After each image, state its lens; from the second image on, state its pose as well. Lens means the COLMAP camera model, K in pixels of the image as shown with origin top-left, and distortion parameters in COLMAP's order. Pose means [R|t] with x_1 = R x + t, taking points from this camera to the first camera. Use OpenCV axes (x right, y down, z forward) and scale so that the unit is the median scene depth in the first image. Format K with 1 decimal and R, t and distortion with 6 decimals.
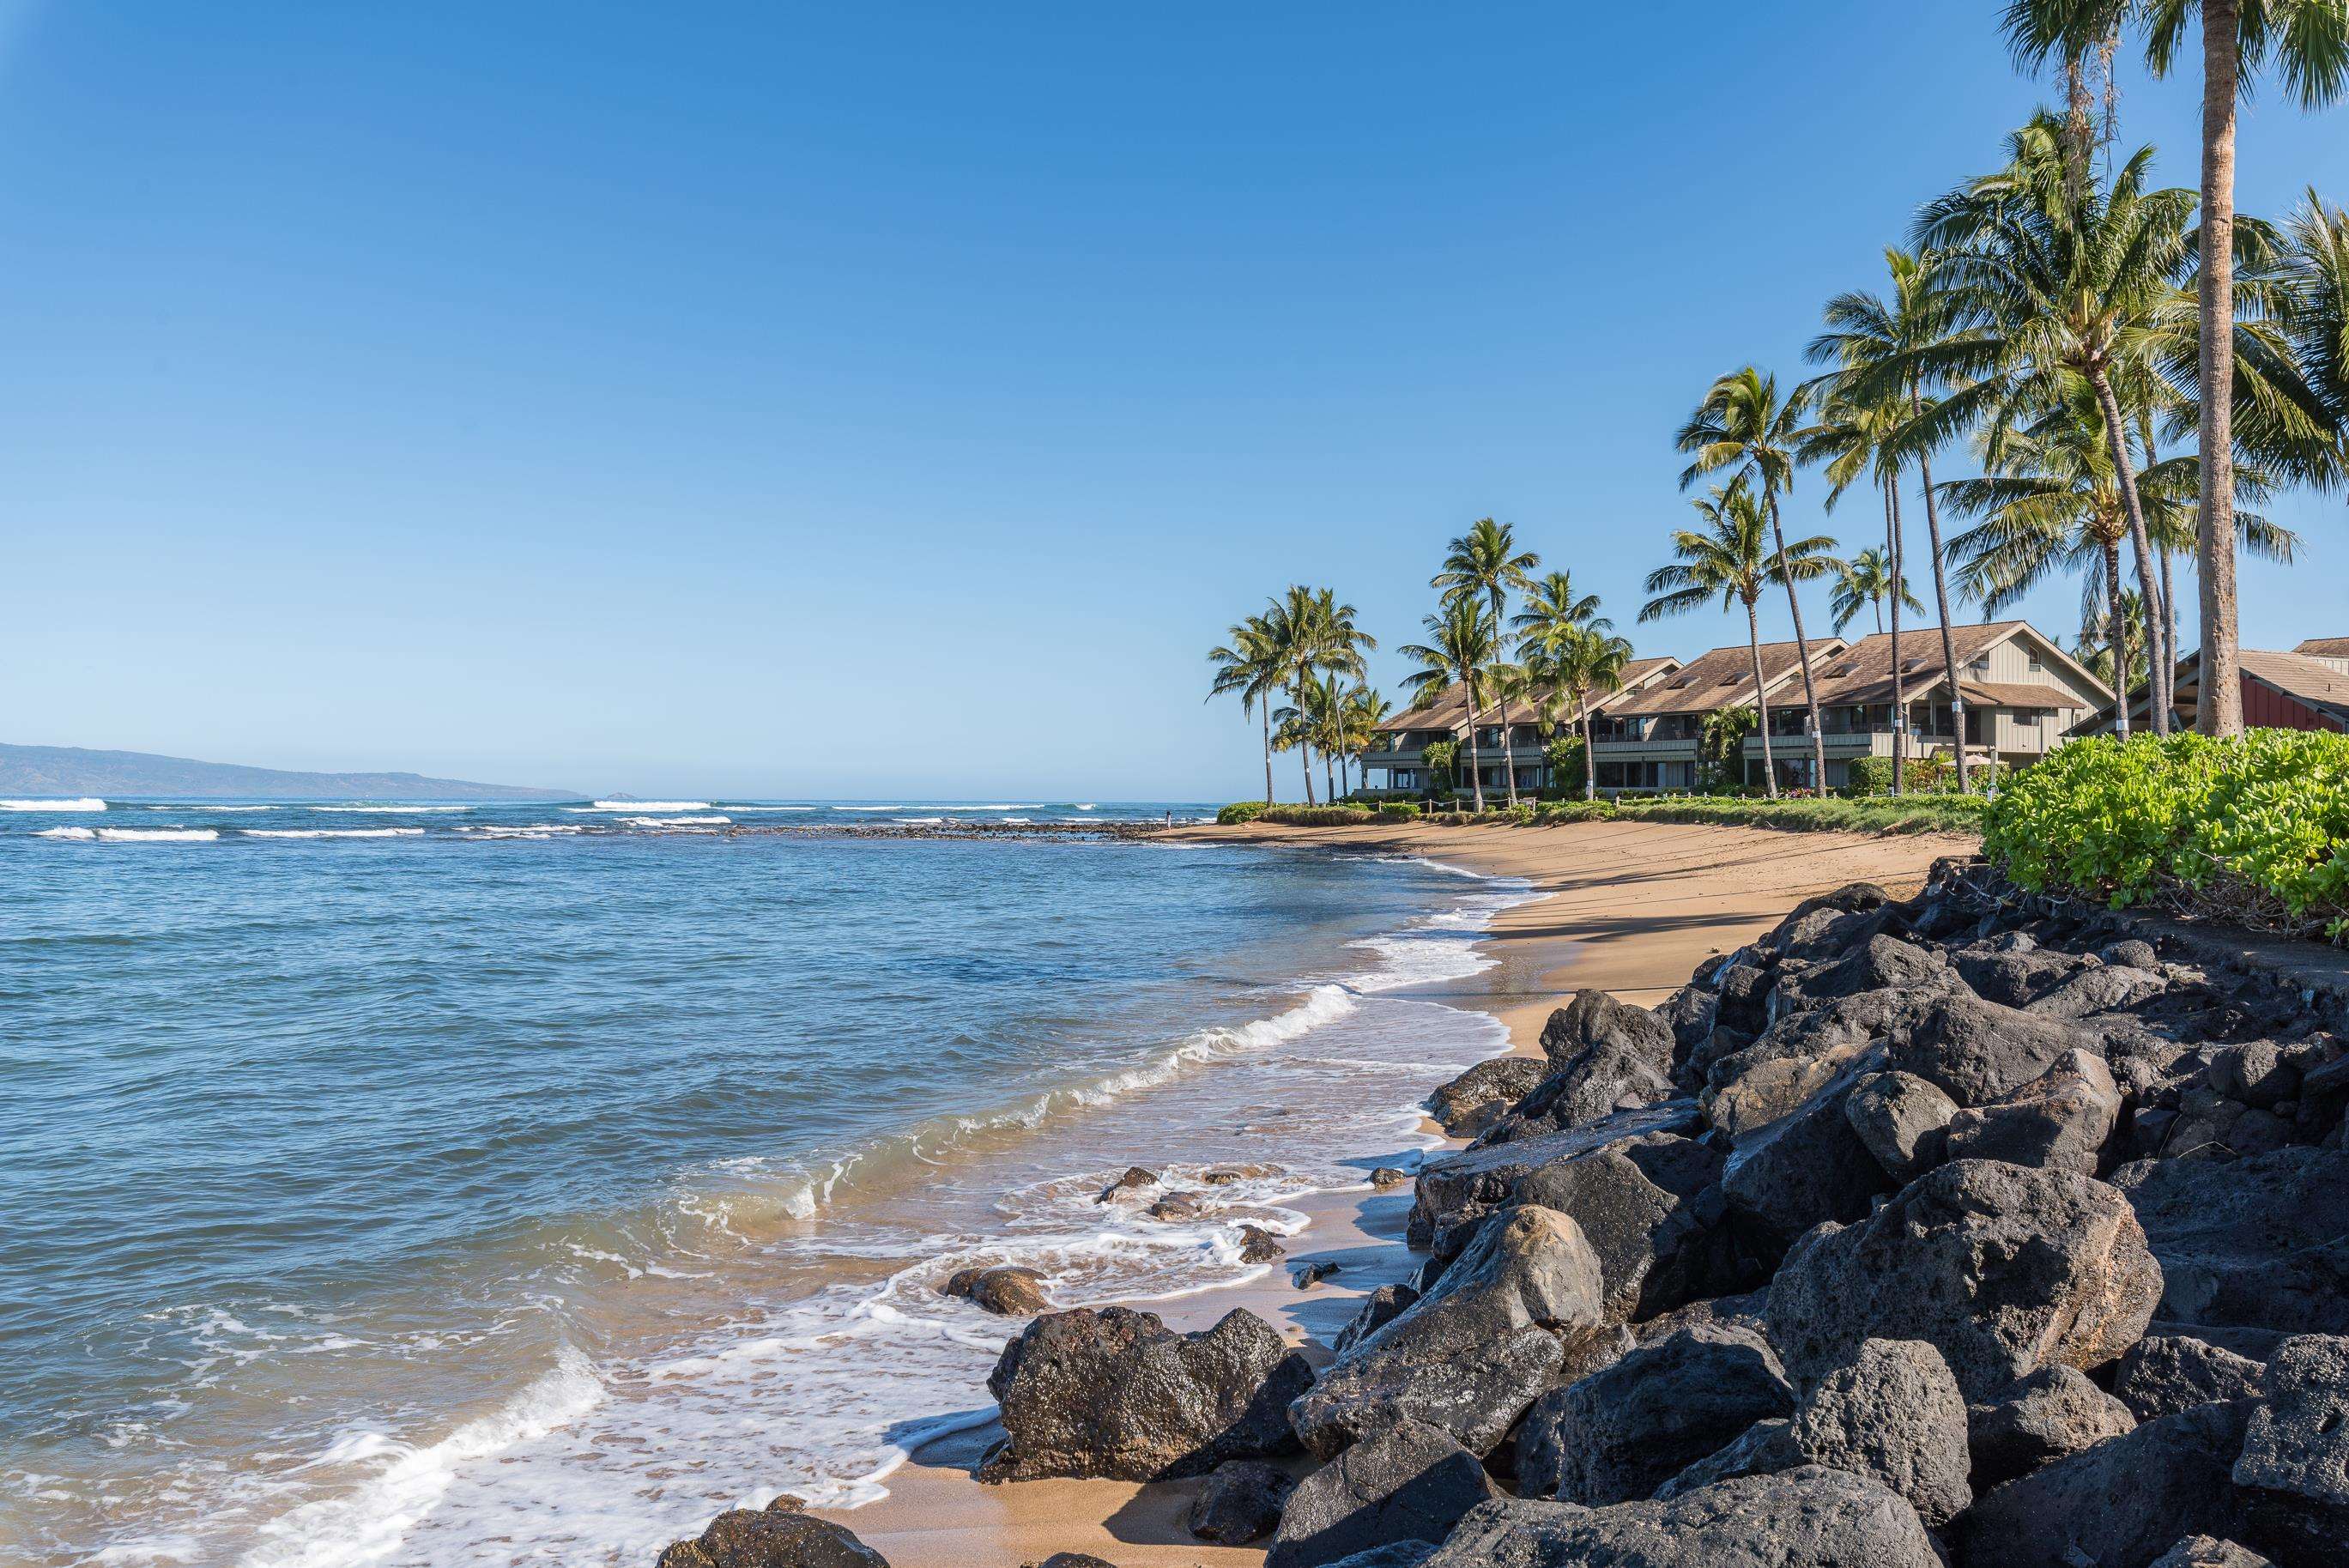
lens RADIAL K [[1953.4, 0, 1188.1], [0, 1953.4, 785.2], [0, 0, 1]] dist [-0.005093, -0.000830]
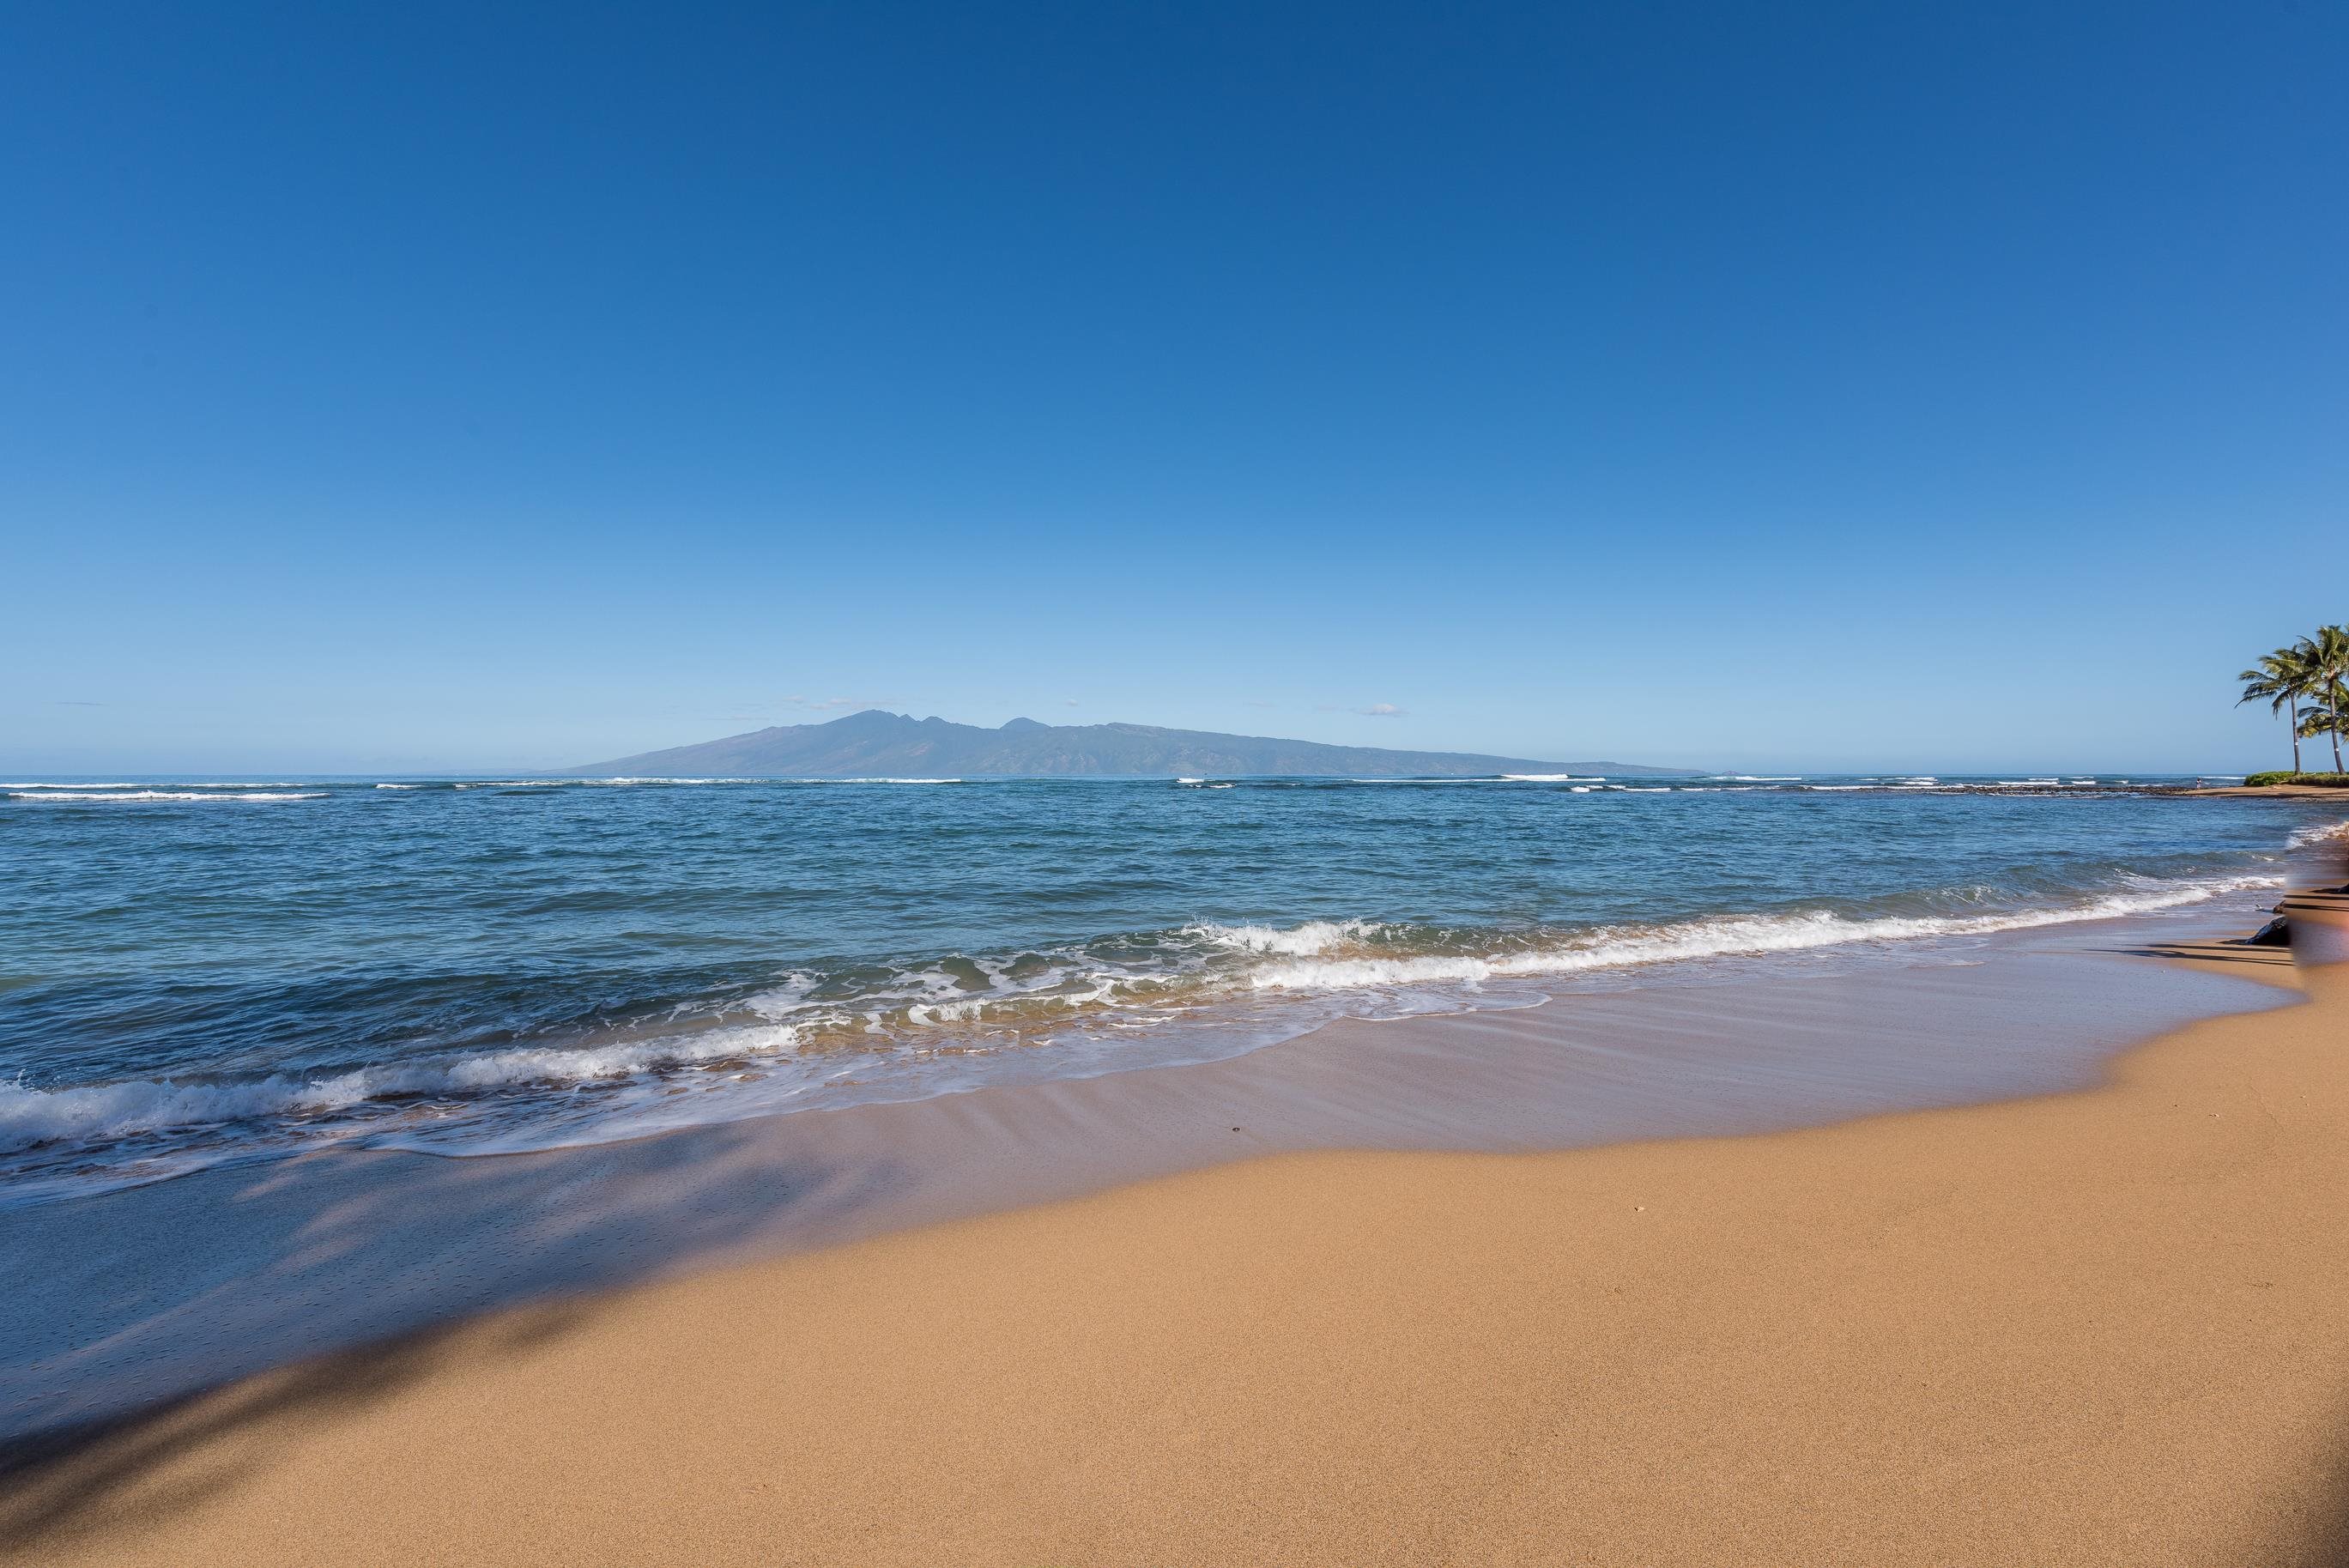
lens RADIAL K [[1011.9, 0, 1183.5], [0, 1011.9, 792.6], [0, 0, 1]] dist [0.000352, -0.000073]
pose [[0.711709, 0.004568, -0.702460, -0.021226], [0.012293, 0.999745, 0.018956, -0.000475], [0.702367, -0.022126, 0.711471, -0.155481]]
